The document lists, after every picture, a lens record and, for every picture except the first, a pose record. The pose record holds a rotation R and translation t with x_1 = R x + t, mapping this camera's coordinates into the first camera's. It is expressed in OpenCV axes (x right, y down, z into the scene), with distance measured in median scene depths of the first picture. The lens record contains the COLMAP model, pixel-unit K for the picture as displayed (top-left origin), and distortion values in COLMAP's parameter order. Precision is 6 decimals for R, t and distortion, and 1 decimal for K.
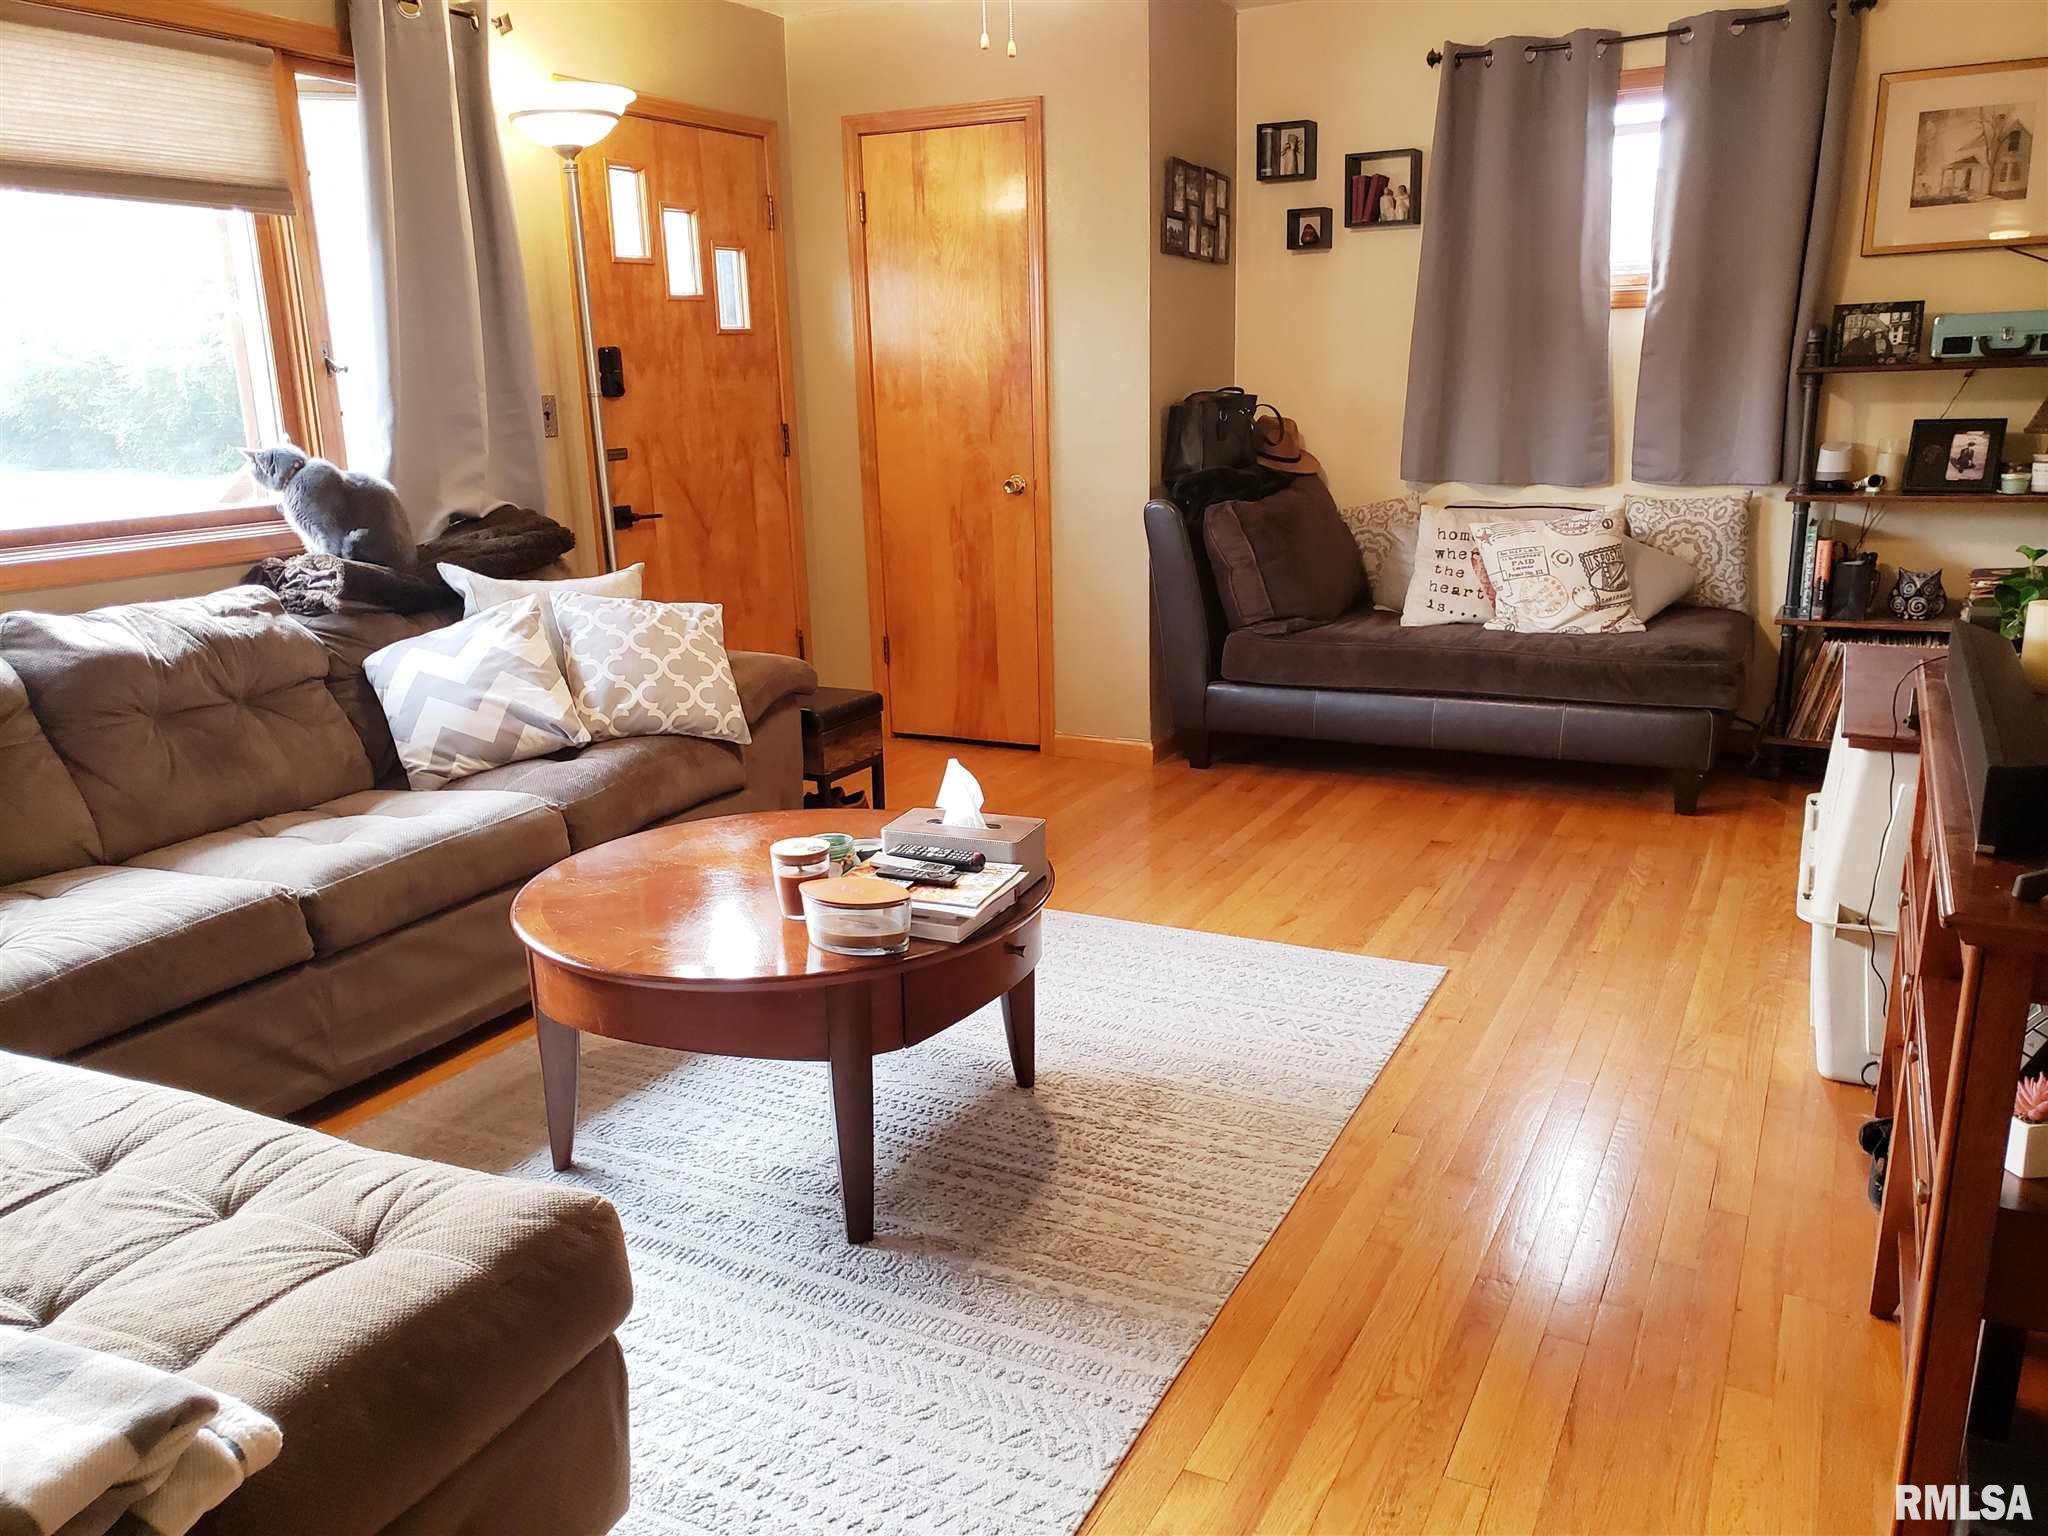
lens RADIAL K [[1595.8, 0, 1024.0], [0, 1595.8, 768.0], [0, 0, 1]] dist [0.001914, -0.008655]
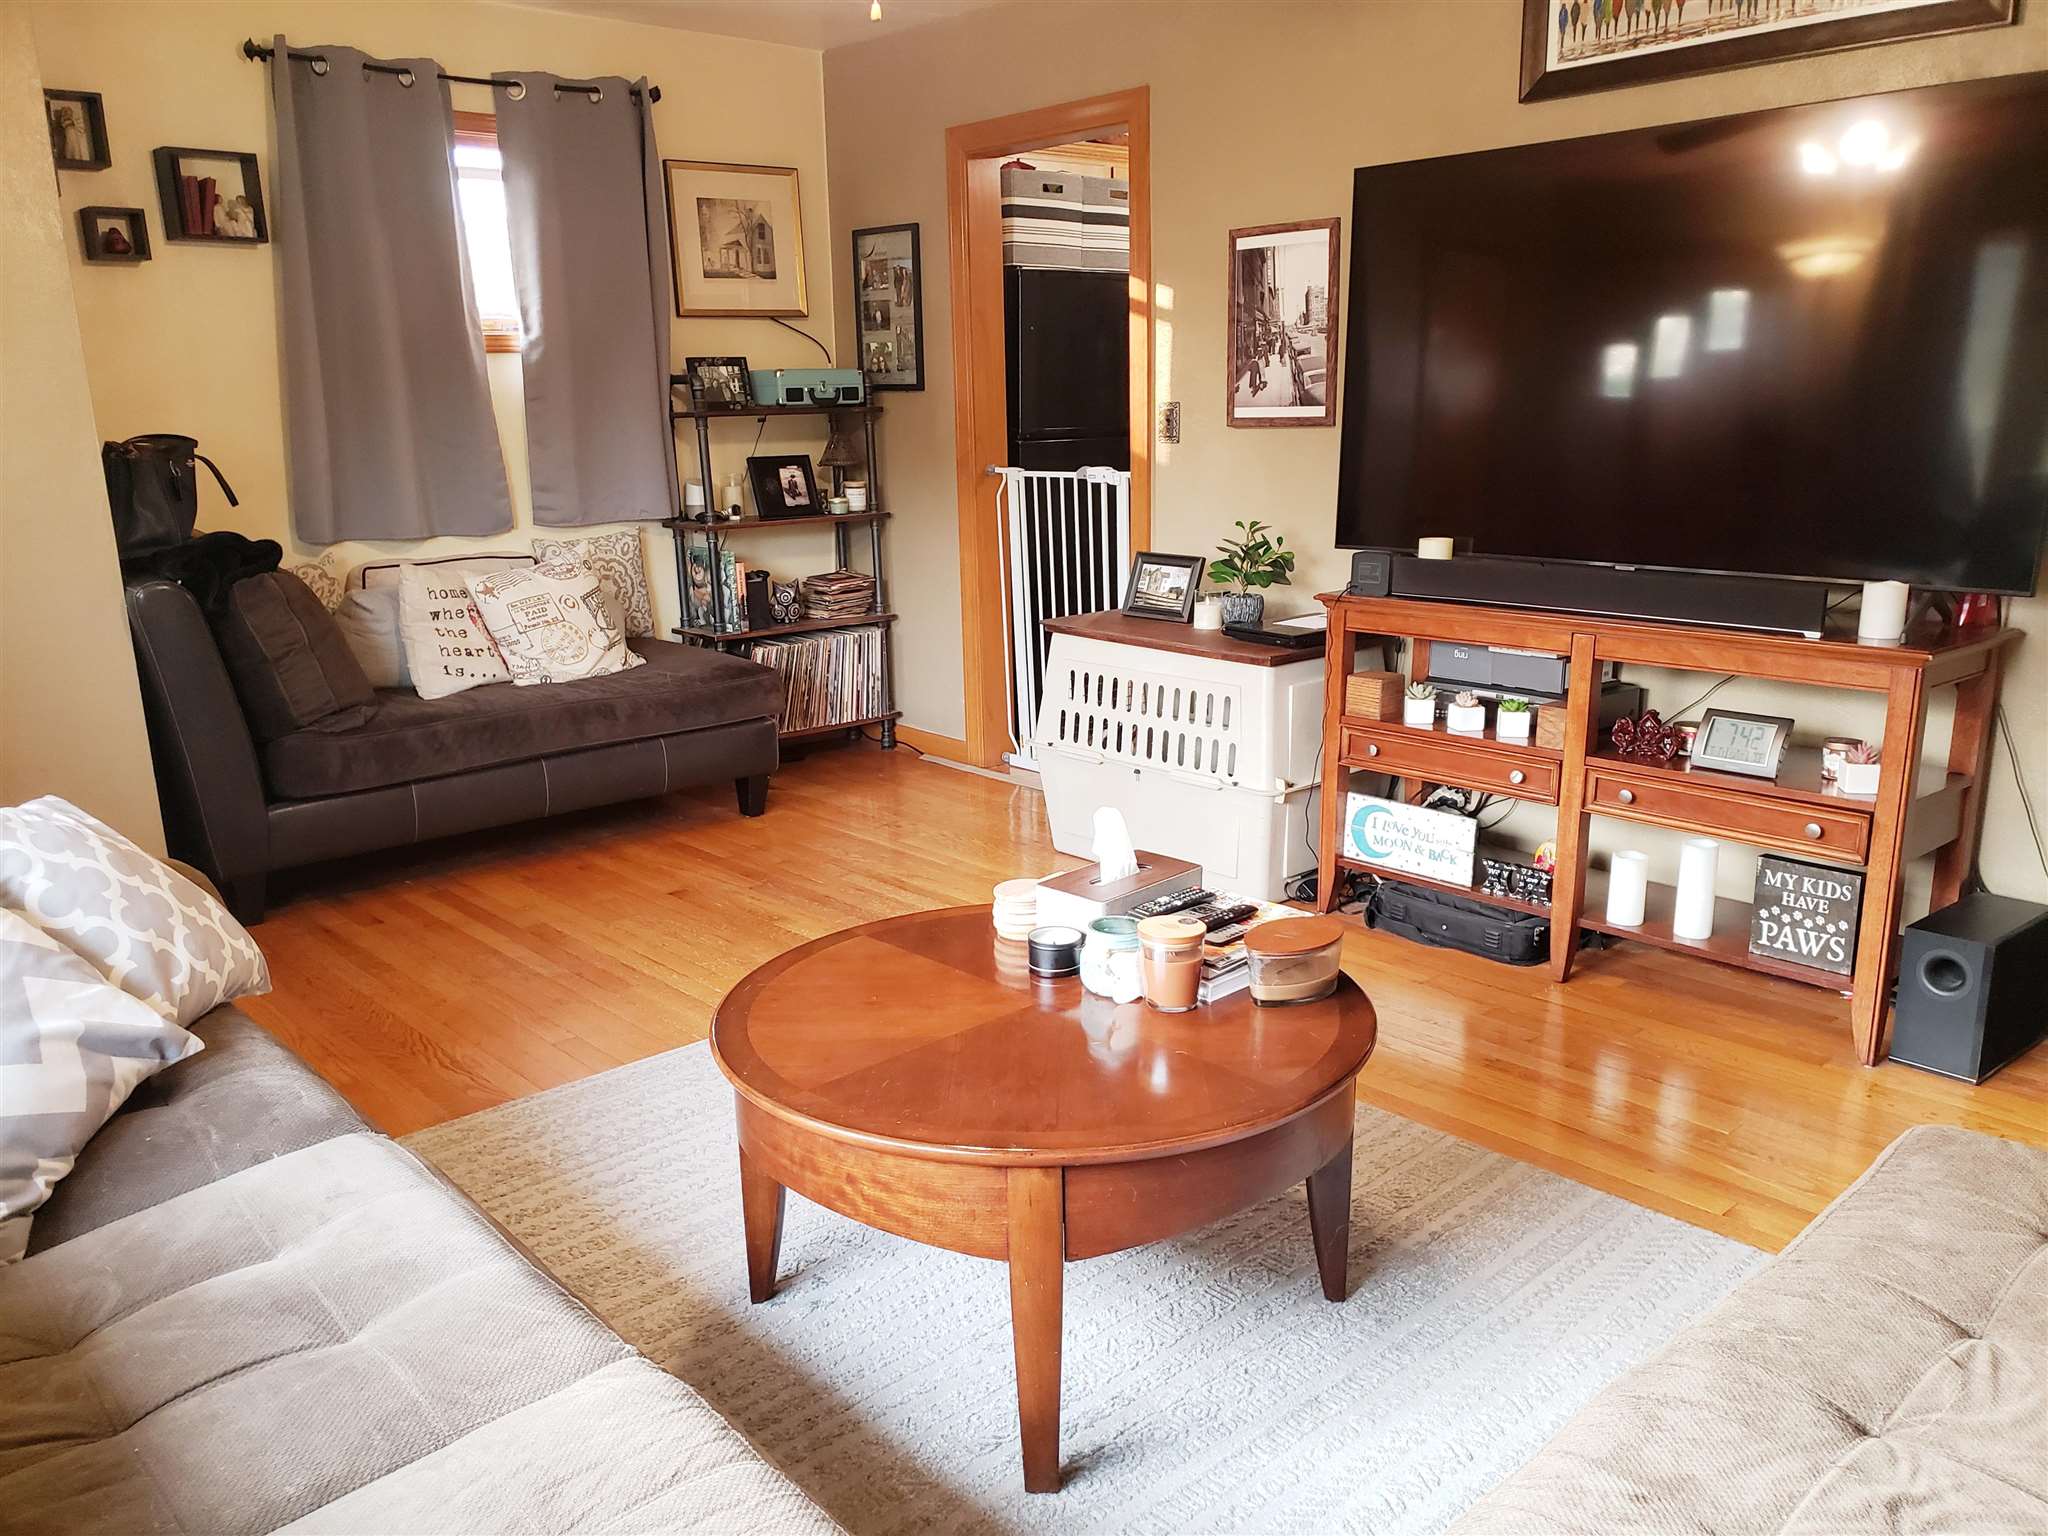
lens RADIAL K [[1579.4, 0, 1052.6], [0, 1579.4, 797.8], [0, 0, 1]] dist [-0.008604, -0.011636]
pose [[0.336268, -0.210088, 0.918034, -0.484256], [0.232892, 0.963074, 0.135089, -0.077769], [-0.912516, 0.168376, 0.372779, 0.385158]]
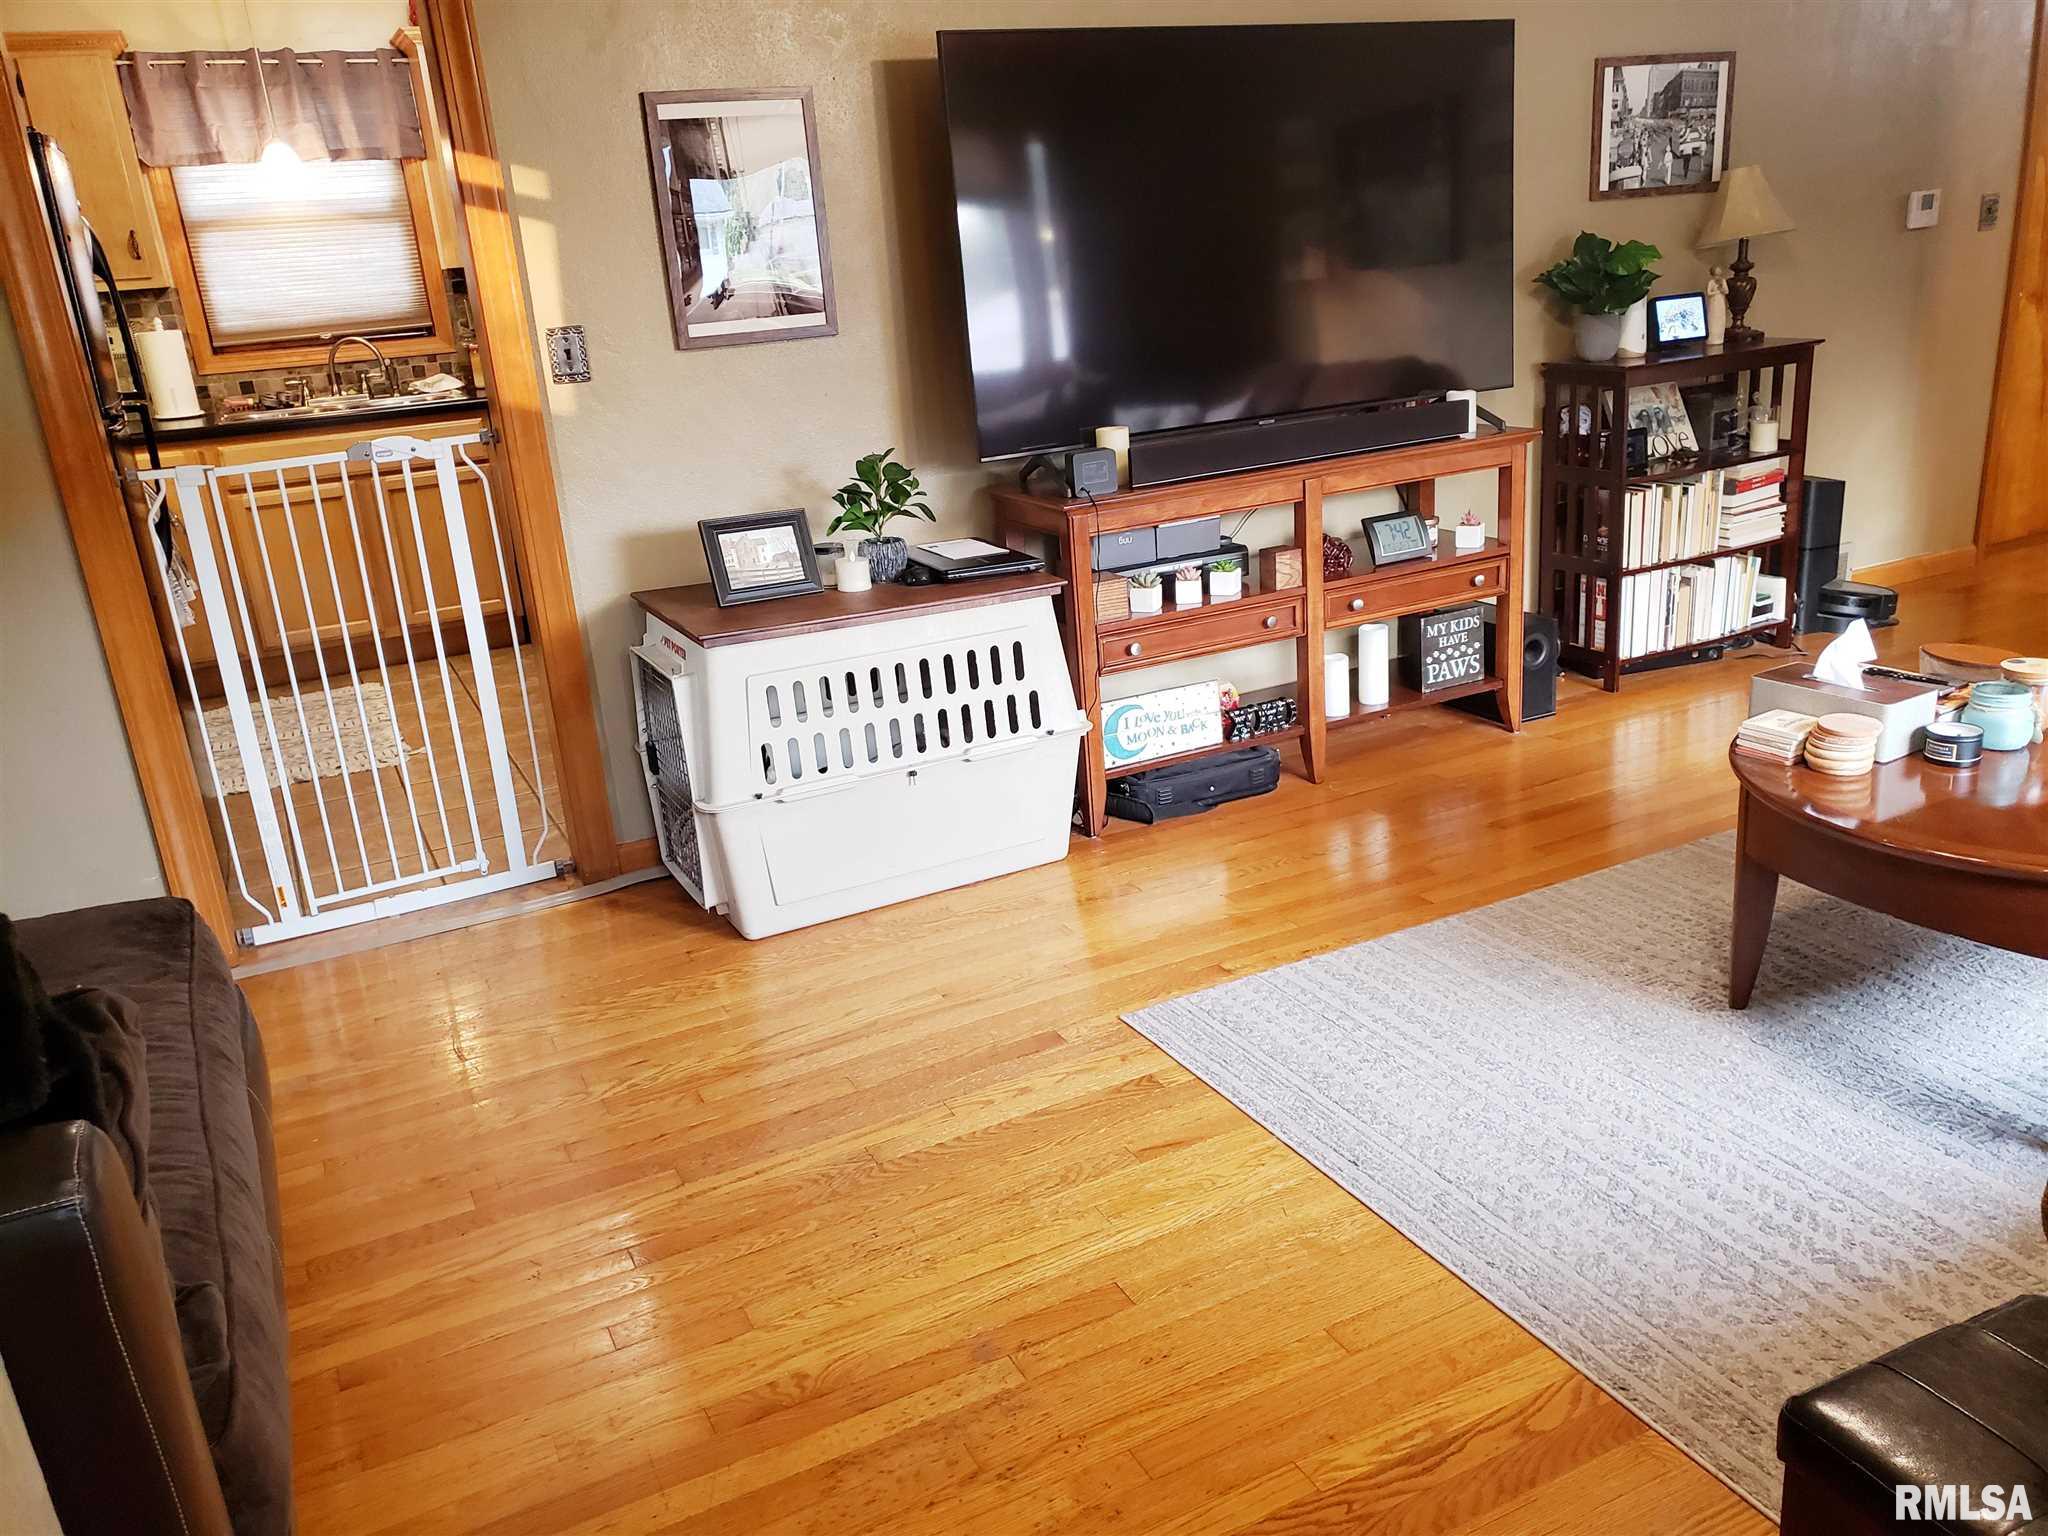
lens RADIAL K [[1595.8, 0, 1024.0], [0, 1595.8, 768.0], [0, 0, 1]] dist [0.001914, -0.008655]
pose [[-0.812398, -0.105538, 0.573472, -0.118880], [0.225659, 0.849948, 0.476095, -0.285962], [-0.537668, 0.516187, -0.666681, 1.092250]]
